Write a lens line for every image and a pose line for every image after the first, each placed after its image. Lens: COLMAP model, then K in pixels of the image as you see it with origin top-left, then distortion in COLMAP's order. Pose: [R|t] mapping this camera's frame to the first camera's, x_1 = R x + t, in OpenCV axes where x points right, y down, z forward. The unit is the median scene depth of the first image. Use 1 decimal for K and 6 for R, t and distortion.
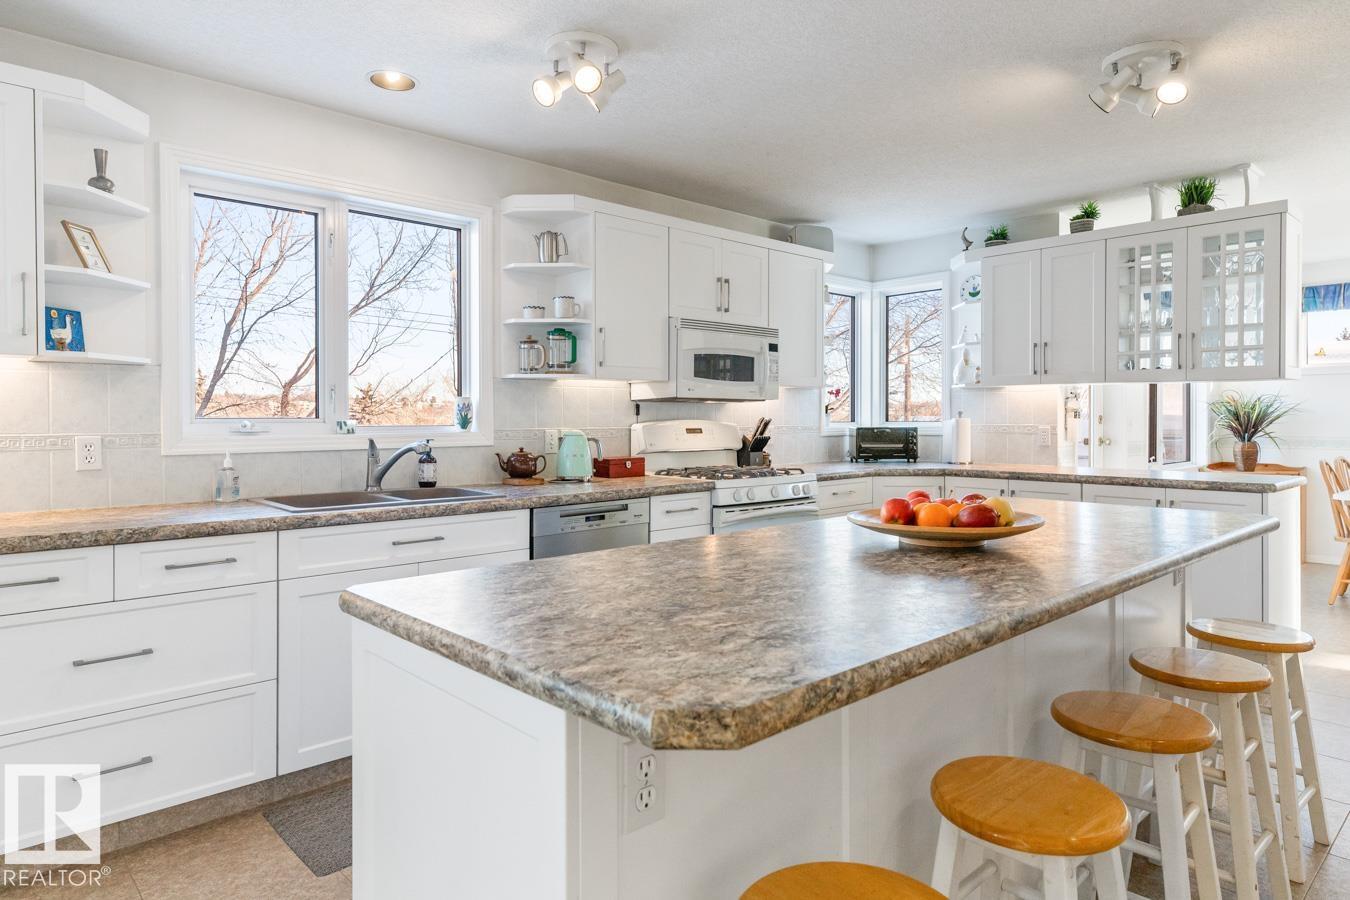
lens RADIAL K [[835.9, 0, 688.3], [0, 835.9, 429.5], [0, 0, 1]] dist [0.035521, -0.000071]
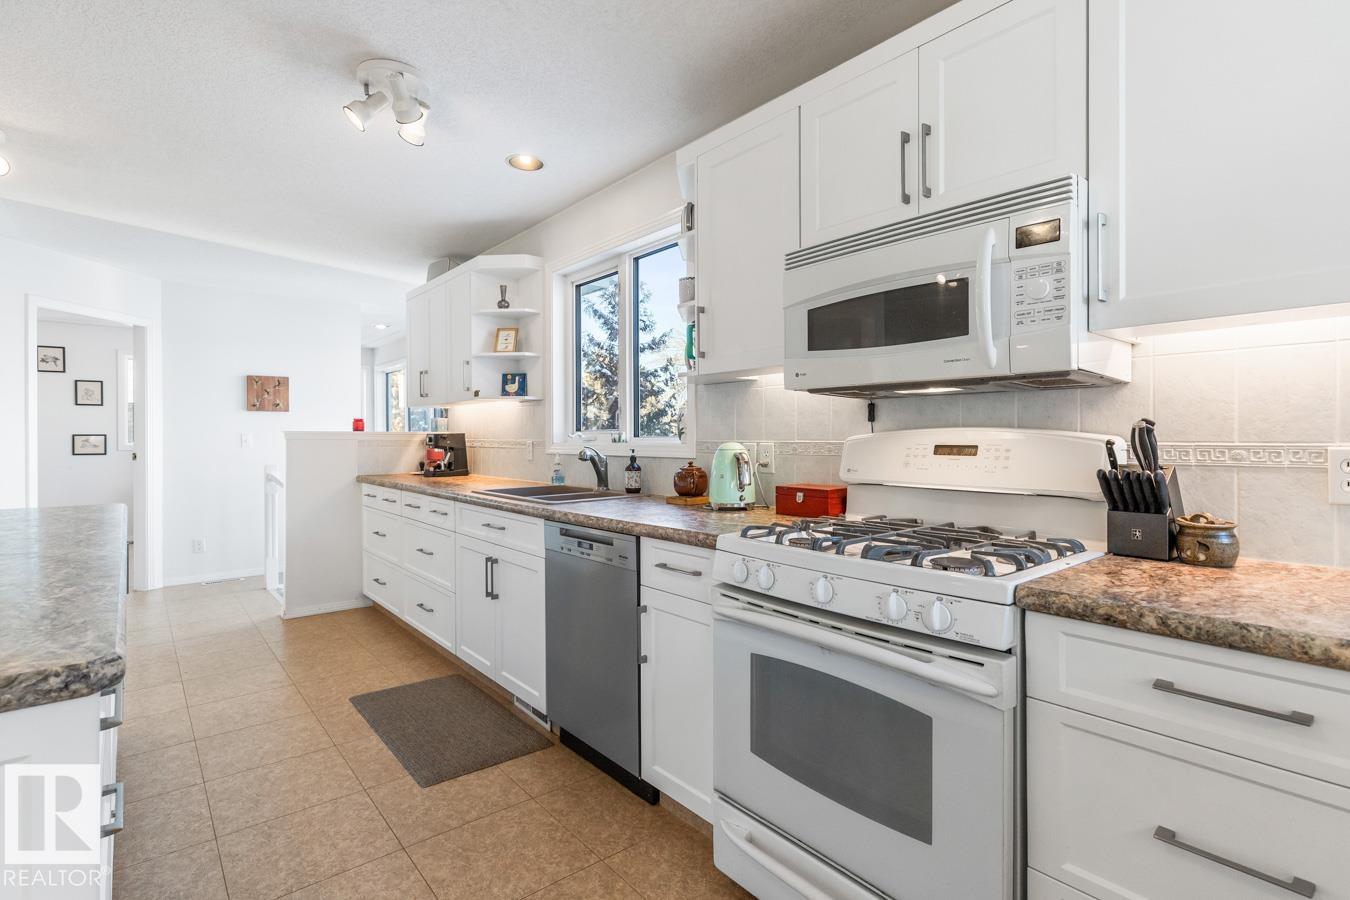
lens RADIAL K [[648.0, 0, 674.1], [0, 648.0, 438.1], [0, 0, 1]] dist [0.006707, 0.001017]
pose [[-0.063729, 0.002364, -0.997964, 0.480769], [-0.014264, 0.999893, 0.003279, -0.005327], [0.997865, 0.014444, -0.063688, 1.010534]]
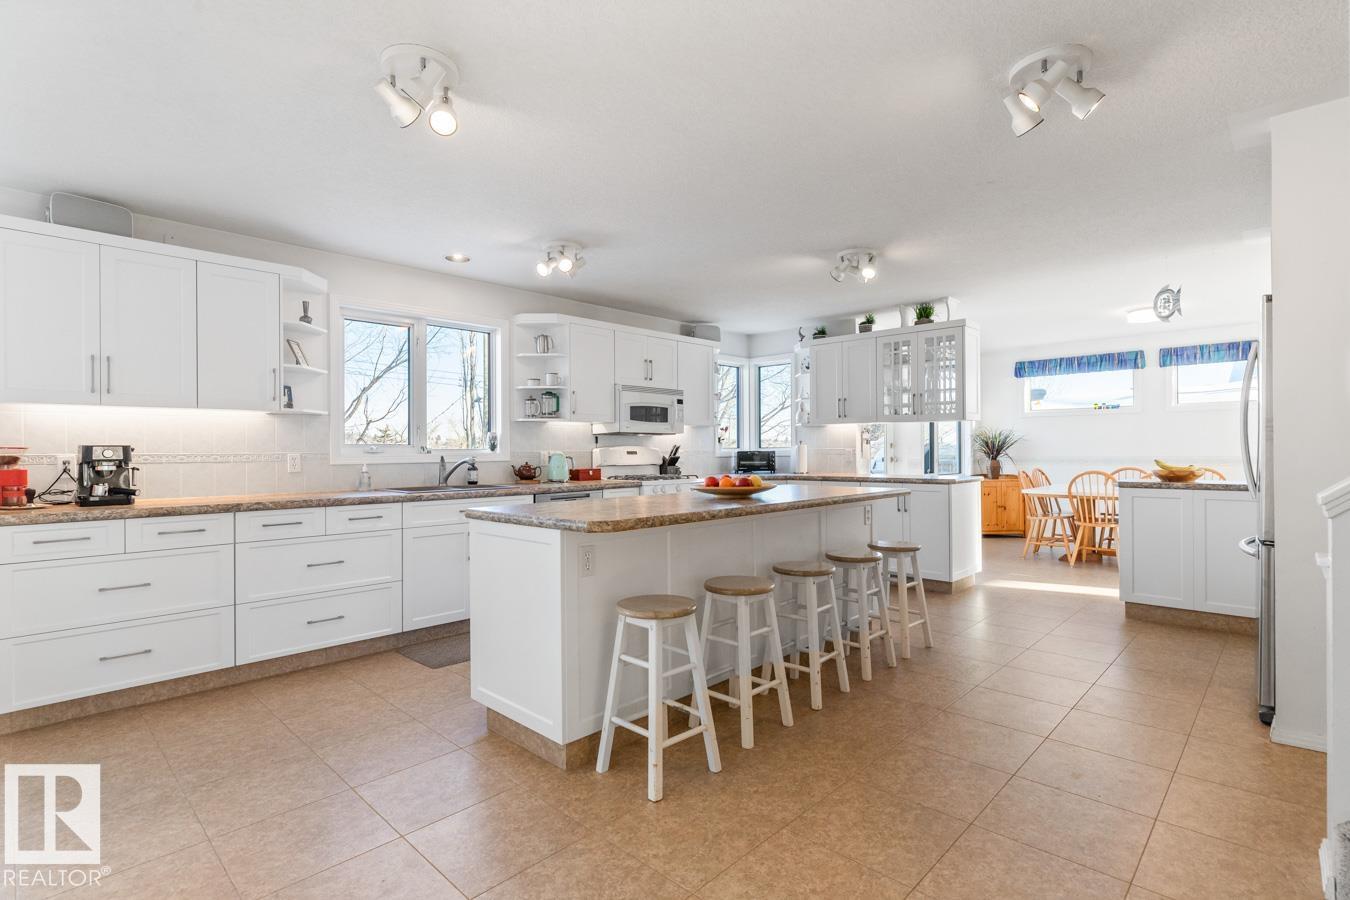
lens RADIAL K [[676.0, 0, 678.5], [0, 676.0, 450.7], [0, 0, 1]] dist [0.025639, 0.000481]
pose [[0.998908, -0.005385, 0.046407, 0.043214], [0.006062, 0.999877, -0.014455, 0.020030], [-0.046323, 0.014721, 0.998818, -0.376787]]
